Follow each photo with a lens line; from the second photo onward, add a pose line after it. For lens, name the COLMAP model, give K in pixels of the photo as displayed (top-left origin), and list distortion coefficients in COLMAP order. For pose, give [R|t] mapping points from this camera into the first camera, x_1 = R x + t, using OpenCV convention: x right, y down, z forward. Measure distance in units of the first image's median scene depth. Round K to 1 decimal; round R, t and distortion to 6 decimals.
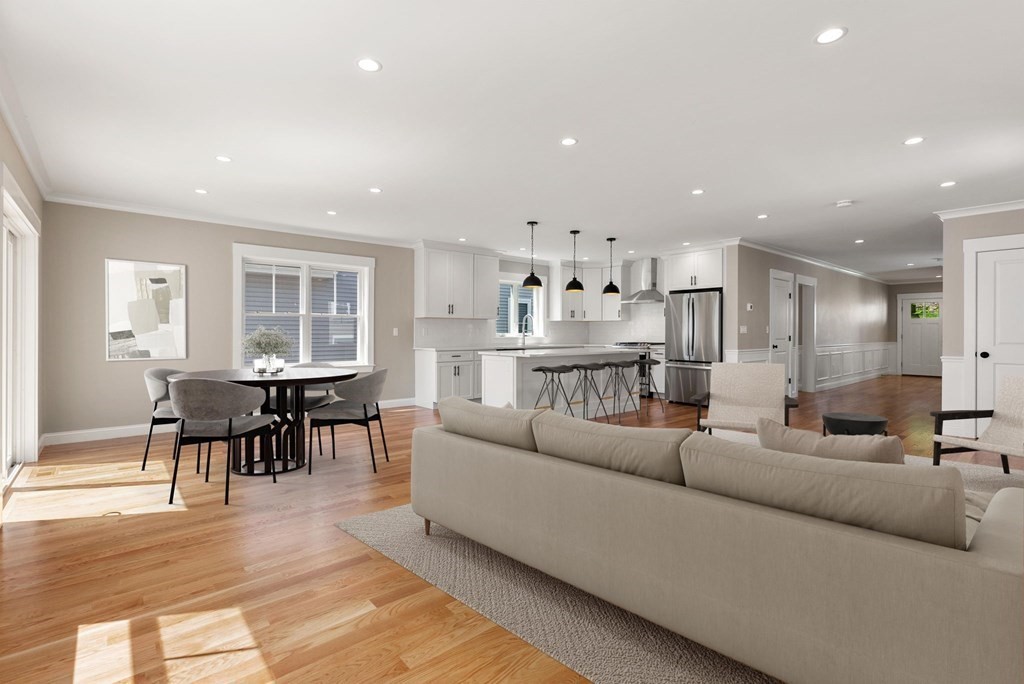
lens RADIAL K [[472.5, 0, 510.3], [0, 472.5, 334.7], [0, 0, 1]] dist [0.001686, 0.001756]
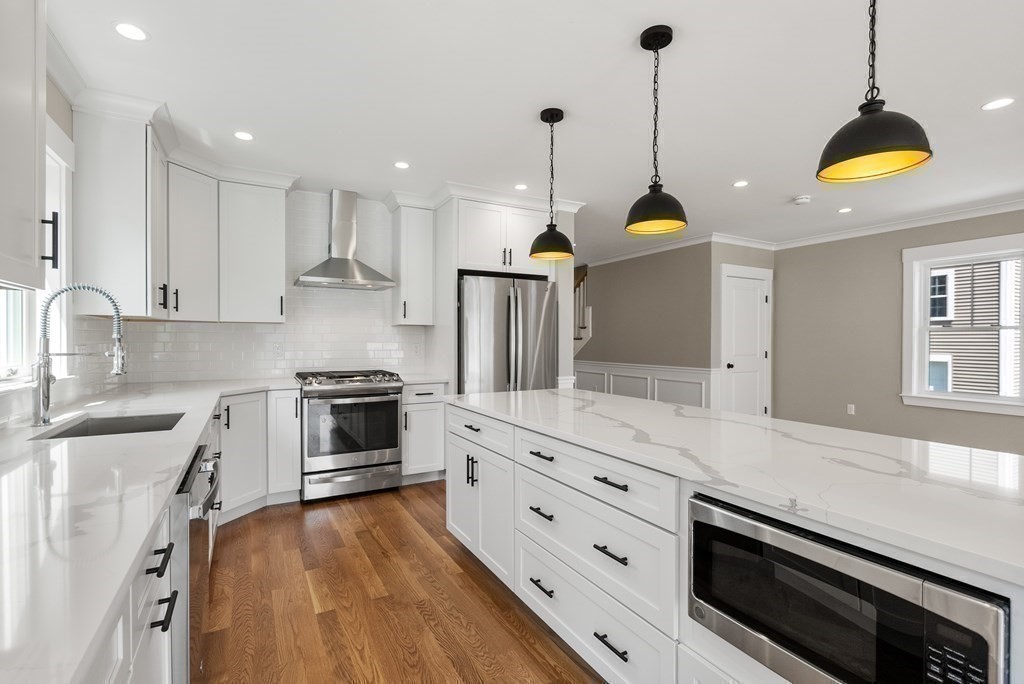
lens RADIAL K [[473.9, 0, 517.1], [0, 473.9, 342.5], [0, 0, 1]] dist [-0.004824, 0.000076]
pose [[0.188895, -0.007383, 0.981970, -0.512509], [0.003948, 0.999969, 0.006759, -0.054192], [-0.981989, 0.002600, 0.188918, 2.828355]]
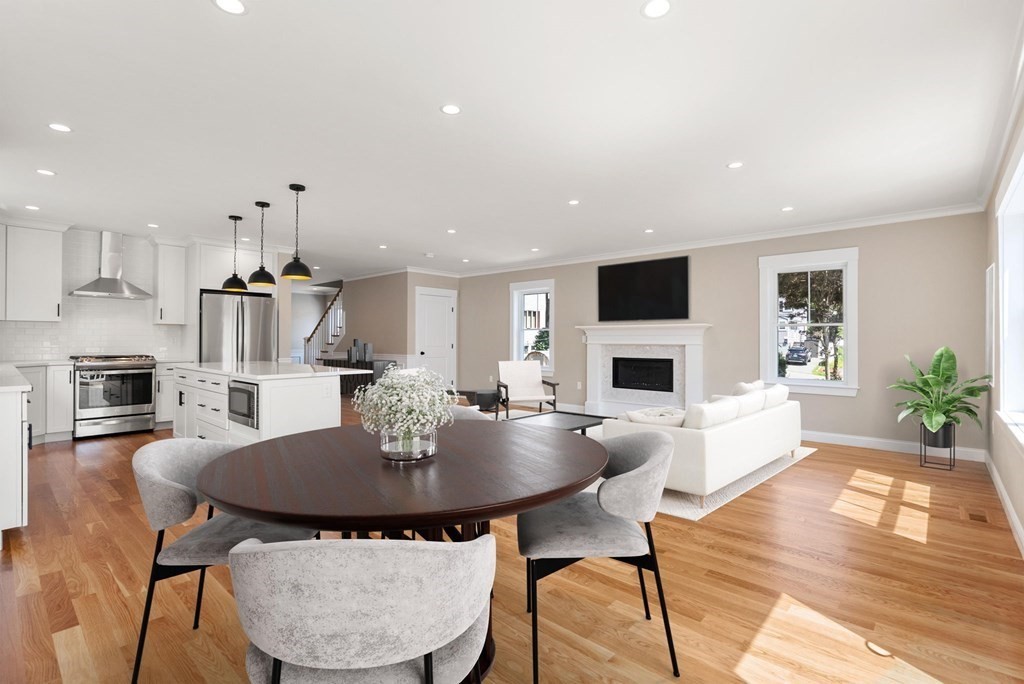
lens RADIAL K [[472.5, 0, 512.5], [0, 472.5, 336.9], [0, 0, 1]] dist [0.001686, 0.001756]
pose [[-0.126219, 0.004570, 0.991992, -1.747951], [0.002440, 0.999988, -0.004296, -0.020855], [-0.991999, 0.001878, -0.126229, 1.944143]]
